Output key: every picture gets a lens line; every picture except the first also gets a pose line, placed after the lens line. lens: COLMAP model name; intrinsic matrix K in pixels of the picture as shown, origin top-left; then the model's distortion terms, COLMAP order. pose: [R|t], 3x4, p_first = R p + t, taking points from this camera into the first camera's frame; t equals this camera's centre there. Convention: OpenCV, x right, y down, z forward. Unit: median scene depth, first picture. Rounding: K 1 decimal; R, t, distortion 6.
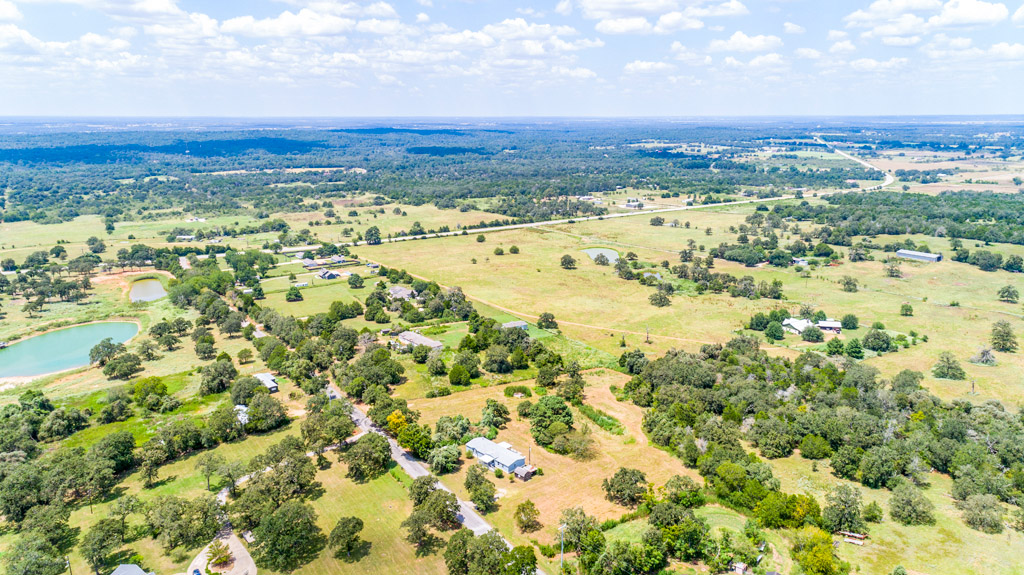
lens RADIAL K [[688.5, 0, 509.4], [0, 688.5, 288.3], [0, 0, 1]] dist [0.027298, -0.000523]
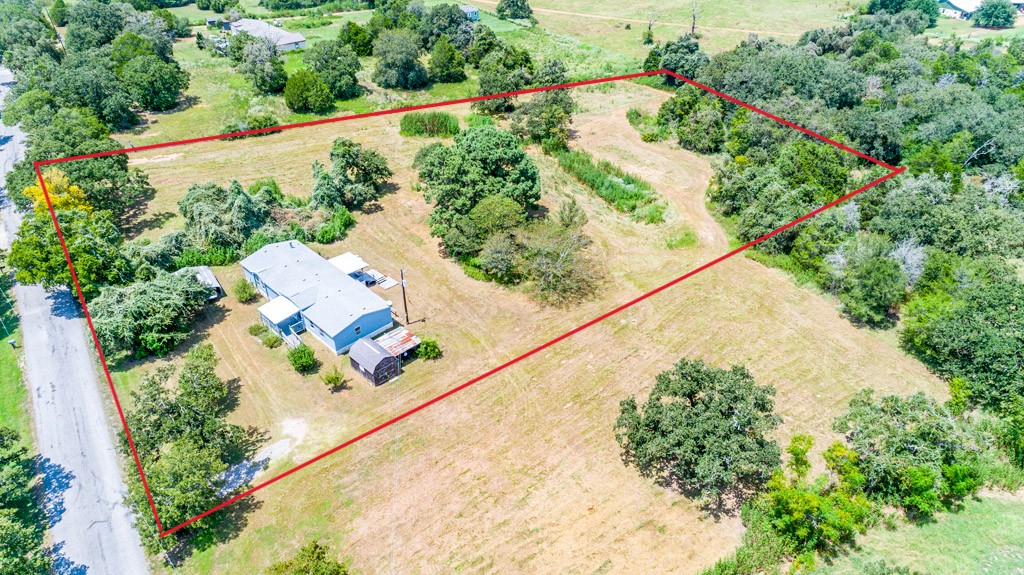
lens RADIAL K [[688.5, 0, 513.2], [0, 688.5, 288.7], [0, 0, 1]] dist [0.027298, -0.000523]
pose [[0.999840, -0.016183, 0.007687, 0.065897], [0.012472, 0.936742, 0.349799, 0.095858], [-0.012861, -0.349647, 0.936793, 0.550593]]
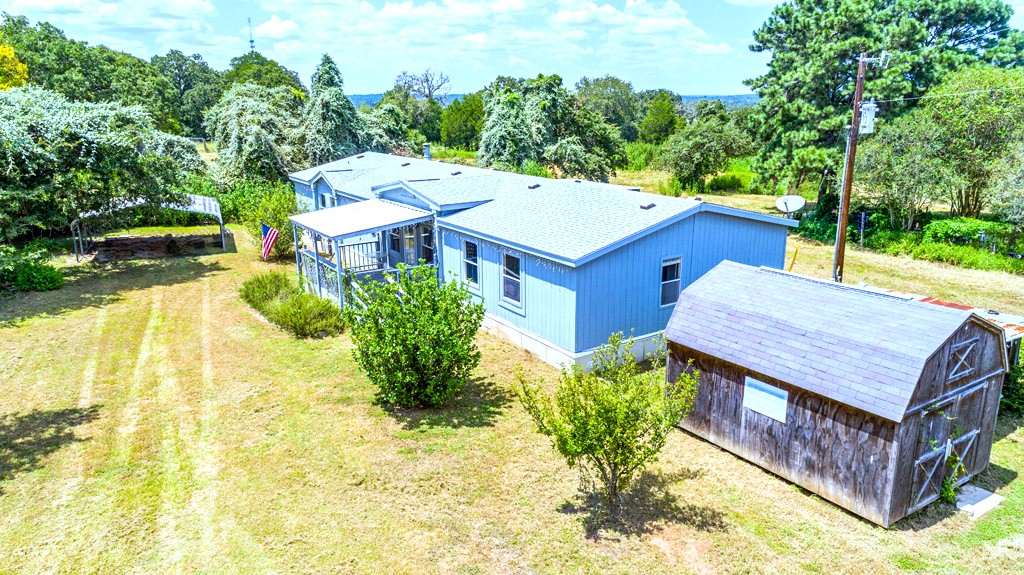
lens RADIAL K [[688.5, 0, 508.5], [0, 688.5, 287.6], [0, 0, 1]] dist [0.027298, -0.000523]
pose [[0.983309, 0.036197, -0.178306, 0.003314], [-0.031282, 0.999051, 0.030299, 0.204842], [0.179234, -0.024216, 0.983508, 0.738209]]
